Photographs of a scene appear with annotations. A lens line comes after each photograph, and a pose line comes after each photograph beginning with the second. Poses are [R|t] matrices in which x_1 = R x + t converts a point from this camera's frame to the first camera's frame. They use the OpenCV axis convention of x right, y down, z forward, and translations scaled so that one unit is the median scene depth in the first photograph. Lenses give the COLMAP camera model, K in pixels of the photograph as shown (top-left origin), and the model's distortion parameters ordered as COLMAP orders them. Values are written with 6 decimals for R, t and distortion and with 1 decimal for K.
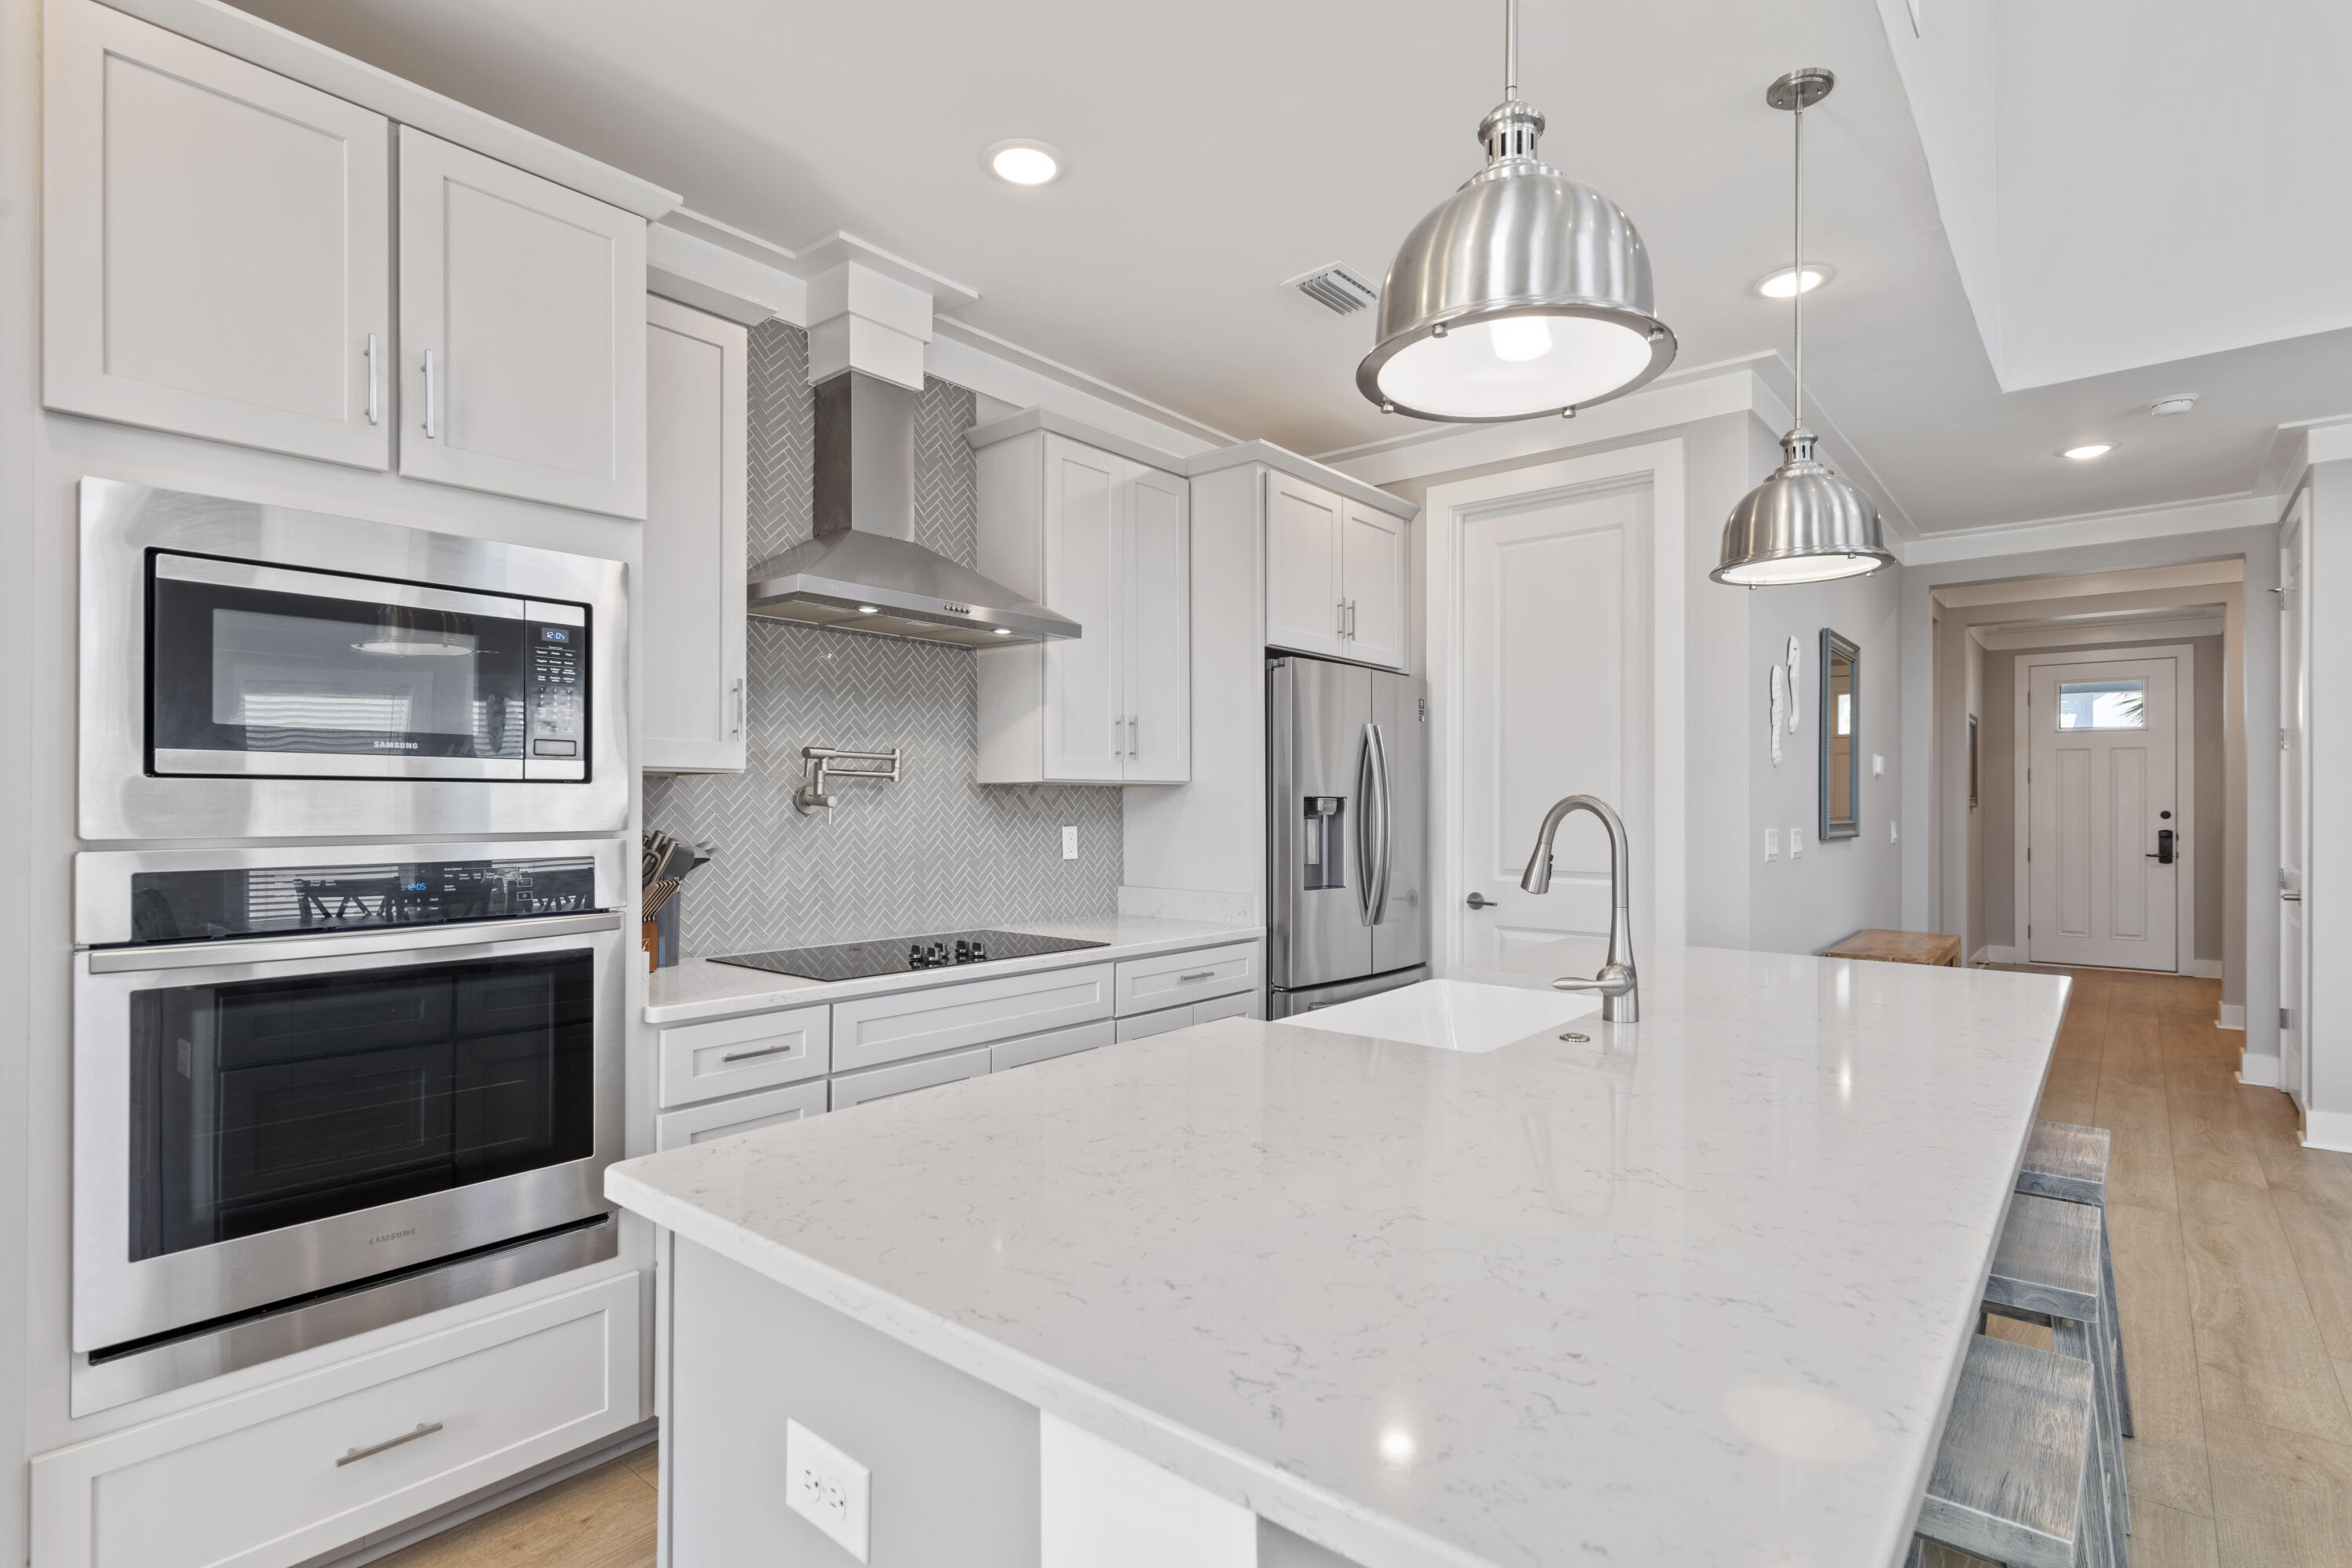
lens RADIAL K [[1150.2, 0, 1184.4], [0, 1150.2, 791.7], [0, 0, 1]] dist [0.001787, -0.000055]
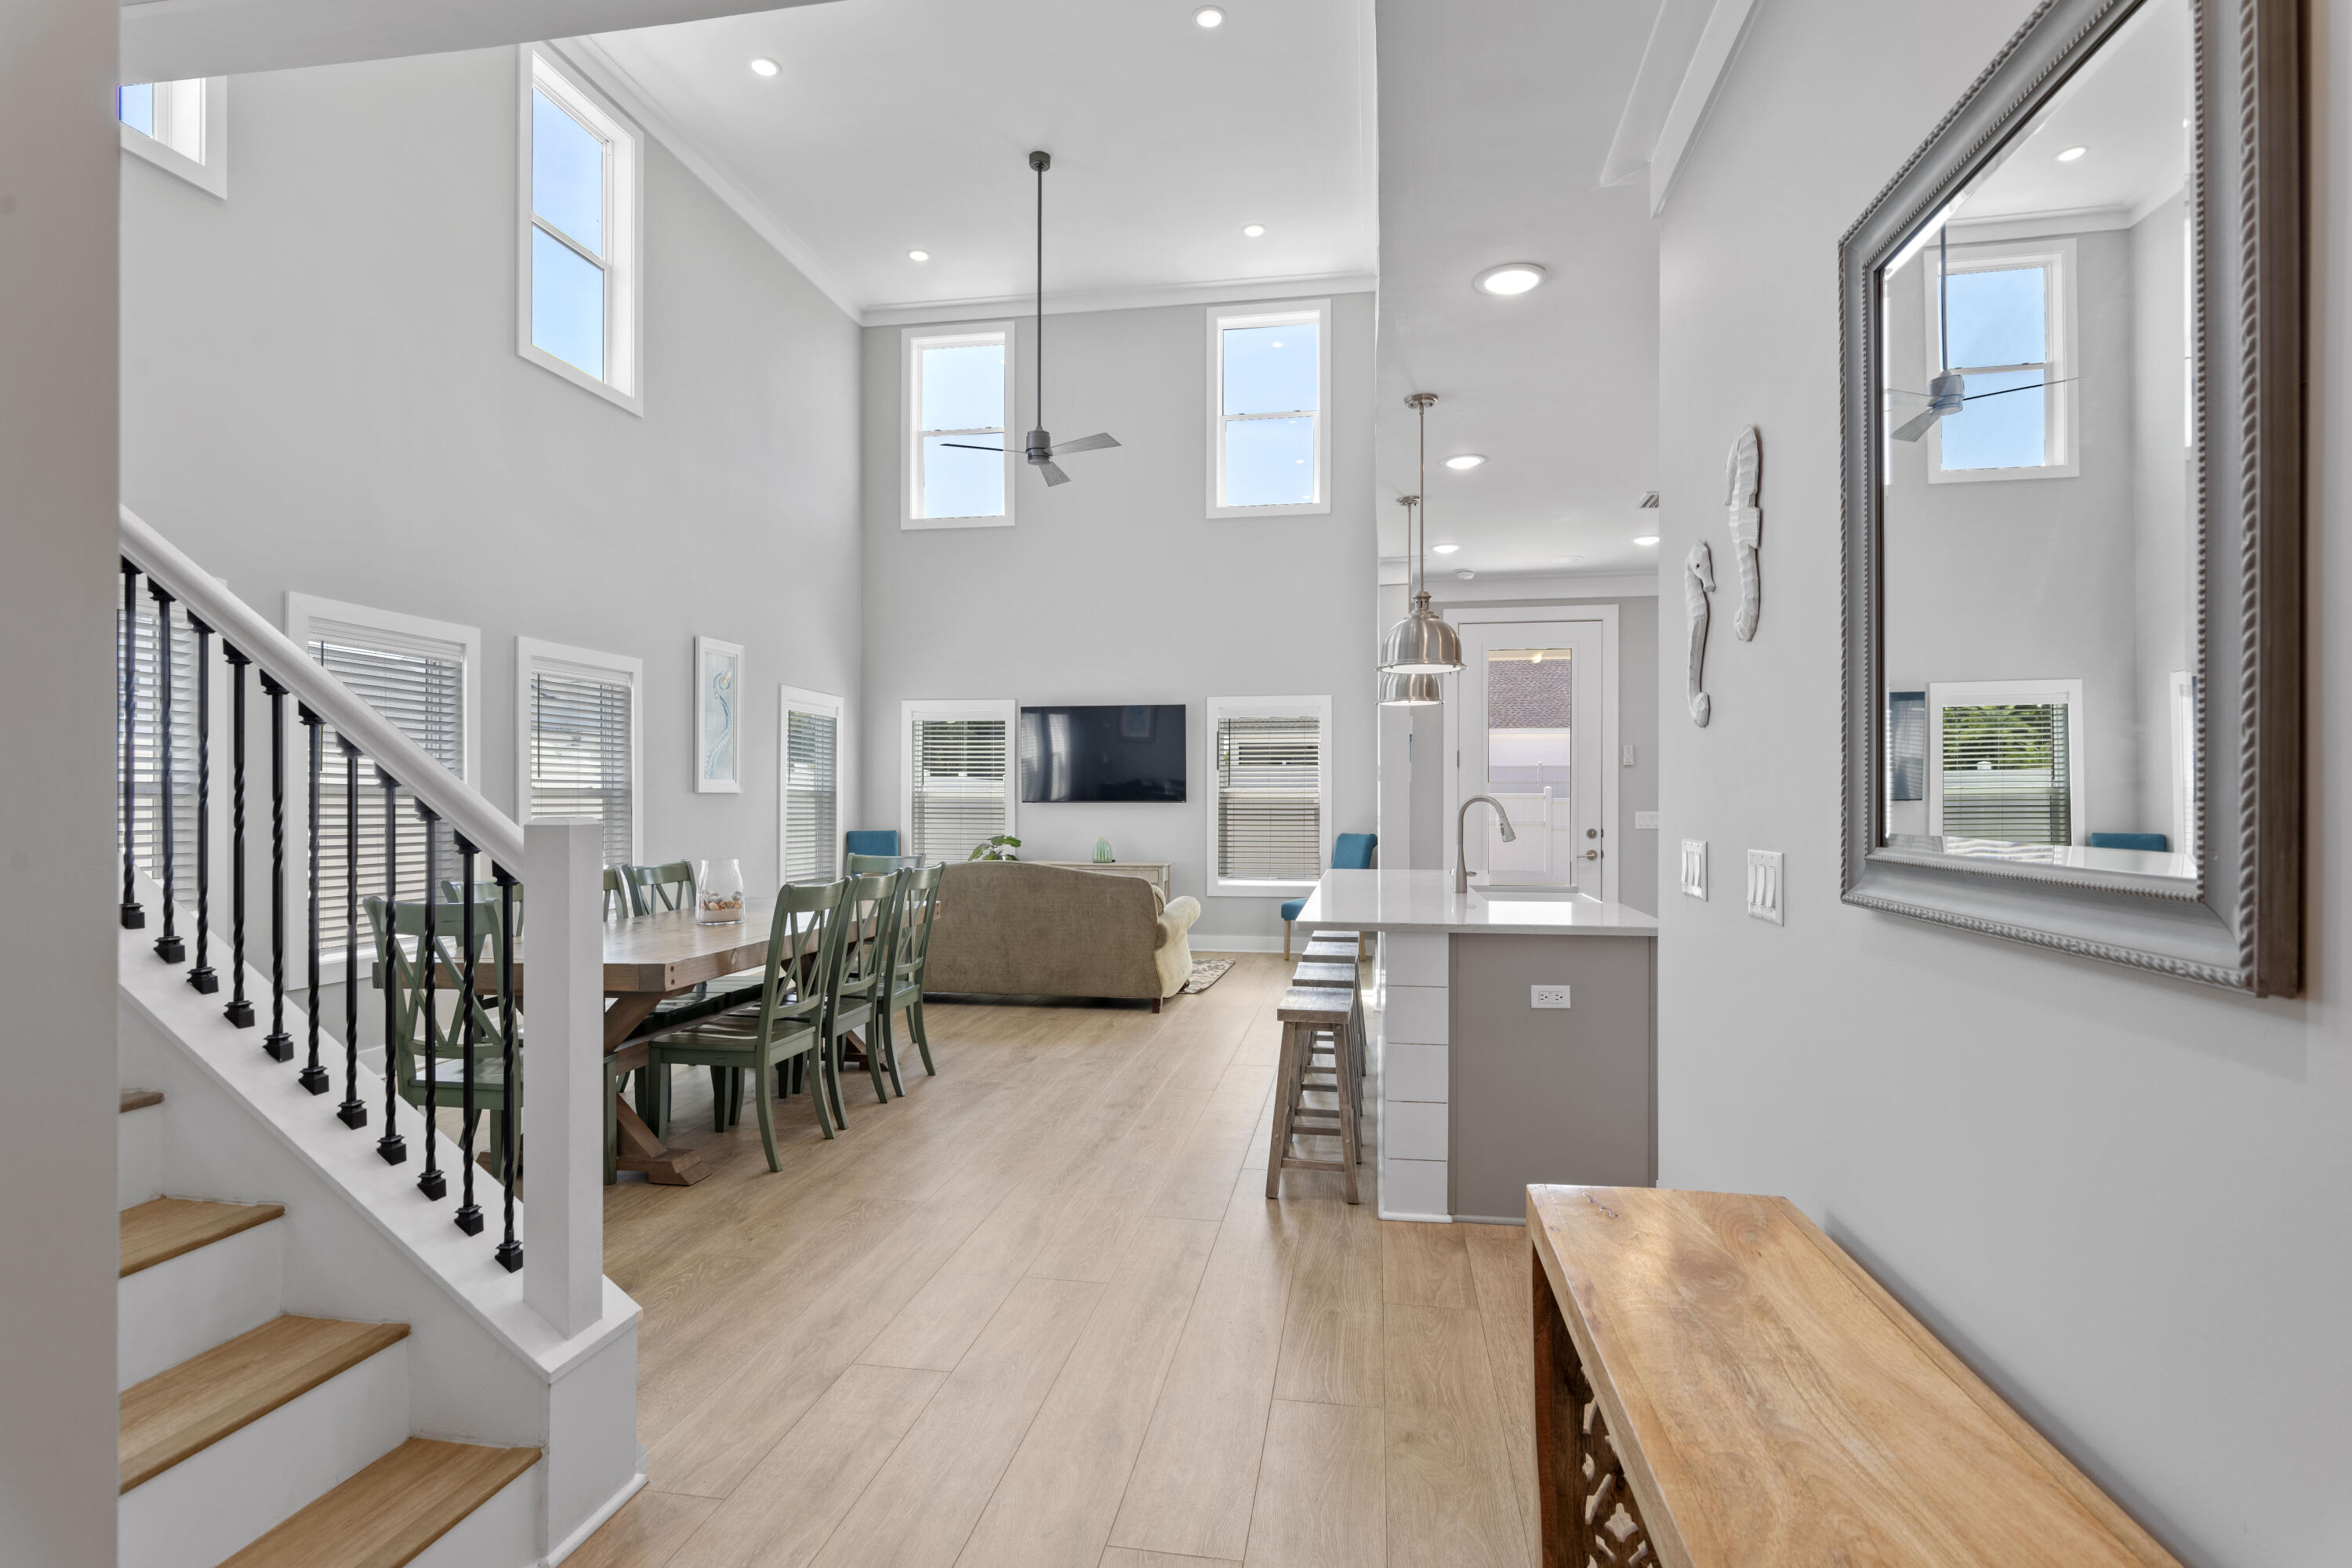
lens RADIAL K [[1150.2, 0, 1182.3], [0, 1150.2, 796.8], [0, 0, 1]] dist [0.001787, -0.000055]
pose [[-0.865580, -0.004456, -0.500751, 1.108820], [0.002906, 0.999899, -0.013921, 0.019494], [0.500763, -0.013505, -0.865479, 1.497359]]
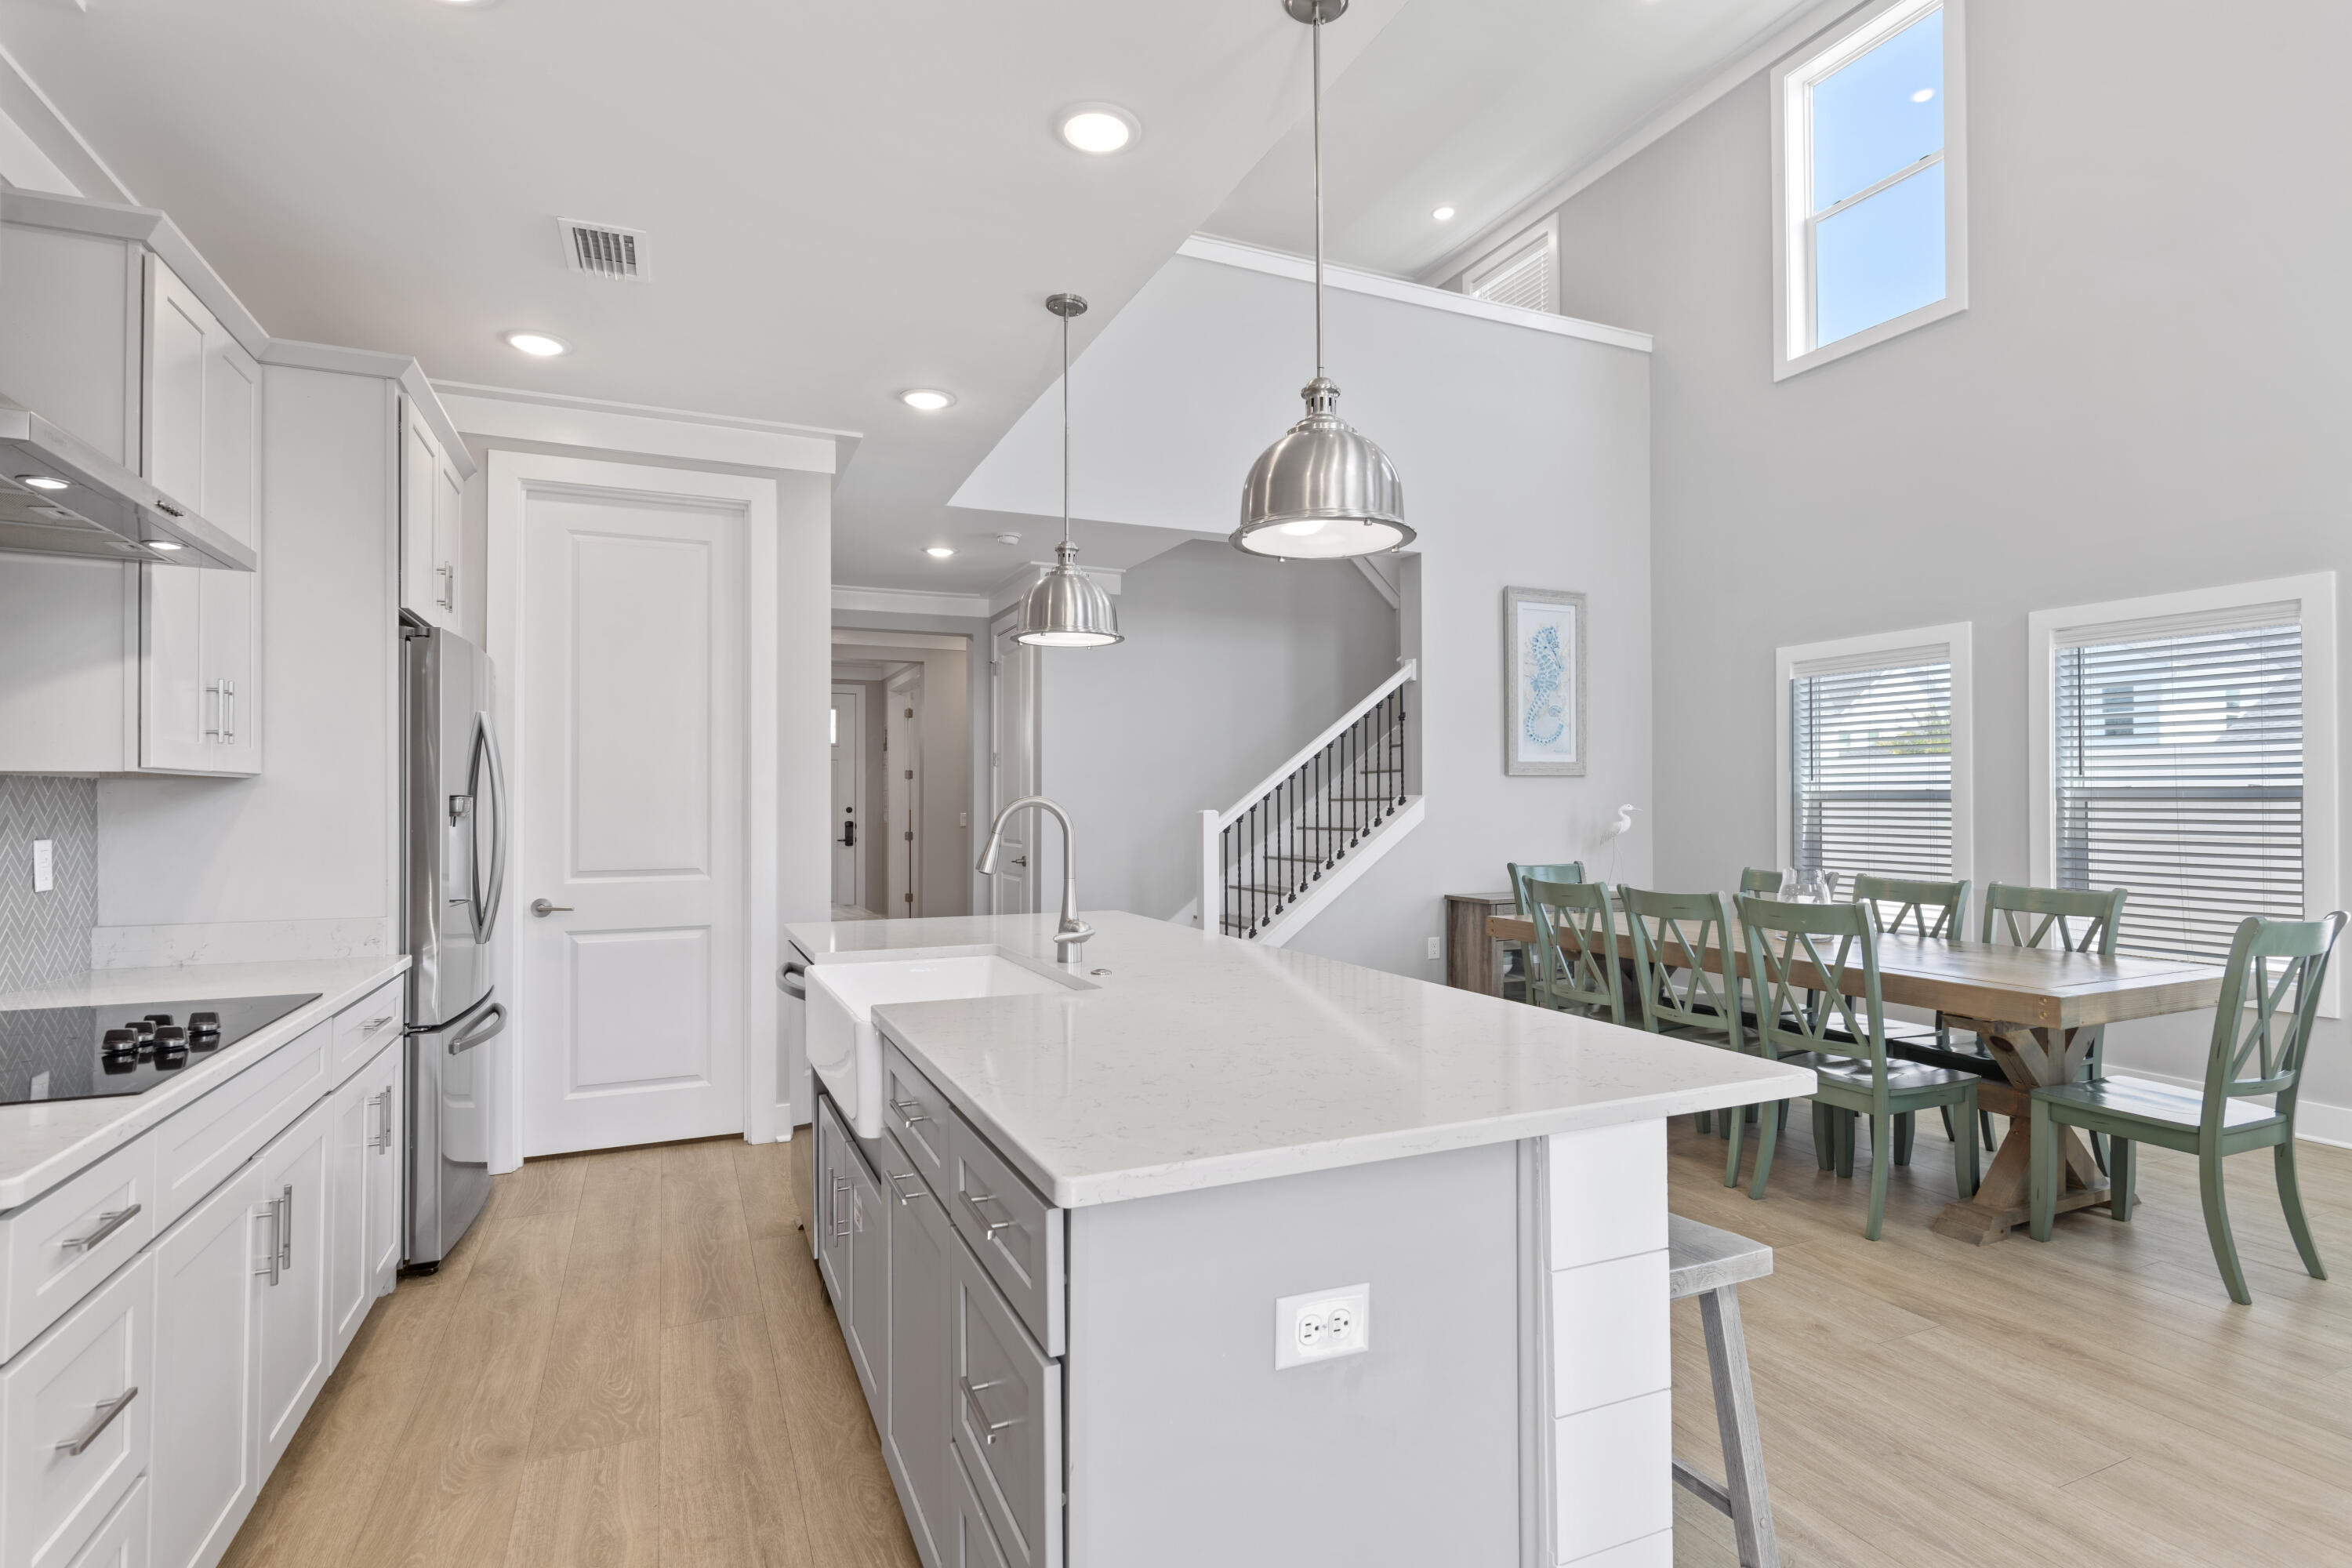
lens RADIAL K [[1150.2, 0, 1179.6], [0, 1150.2, 775.8], [0, 0, 1]] dist [0.001787, -0.000055]
pose [[0.433675, 0.018890, 0.900871, -0.440935], [-0.008560, 0.999821, -0.016843, -0.000743], [-0.901029, -0.000407, 0.433760, 0.159715]]
